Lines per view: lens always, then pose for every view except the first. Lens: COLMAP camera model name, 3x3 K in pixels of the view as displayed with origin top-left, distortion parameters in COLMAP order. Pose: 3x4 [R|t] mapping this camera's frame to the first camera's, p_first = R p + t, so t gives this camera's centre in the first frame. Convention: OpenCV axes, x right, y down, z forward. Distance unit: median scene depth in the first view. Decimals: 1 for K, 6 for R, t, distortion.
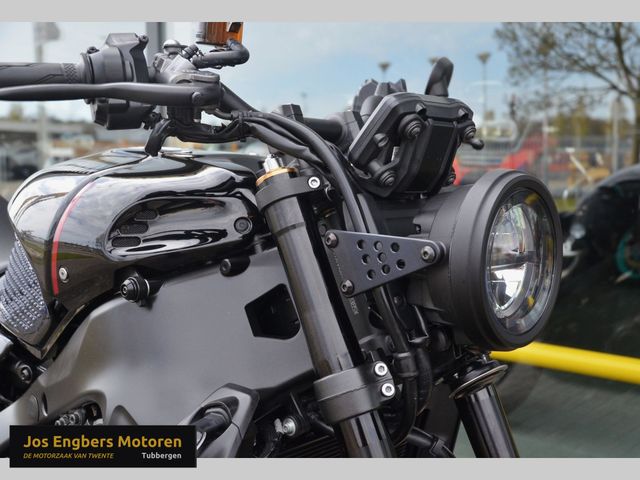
lens RADIAL K [[746.6, 0, 351.2], [0, 746.6, 245.1], [0, 0, 1]] dist [0.065231, 0.000000]
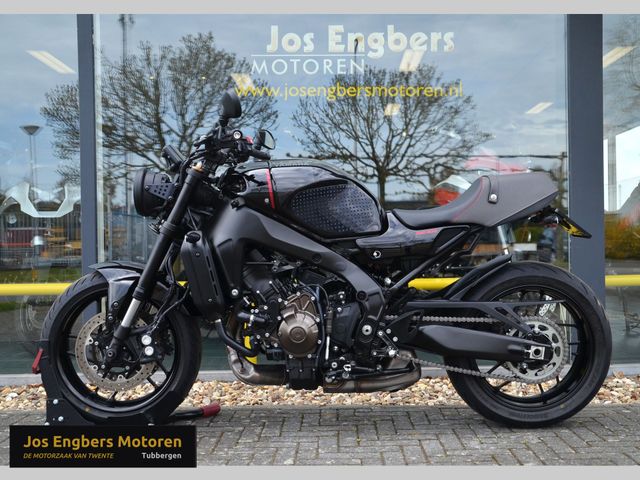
lens RADIAL K [[696.7, 0, 339.6], [0, 696.7, 263.0], [0, 0, 1]] dist [-0.002356, 0.000000]
pose [[0.775753, -0.026558, 0.630478, -2.576670], [0.072719, 0.996220, -0.047511, 0.444240], [-0.626833, 0.082704, 0.774752, -0.884963]]
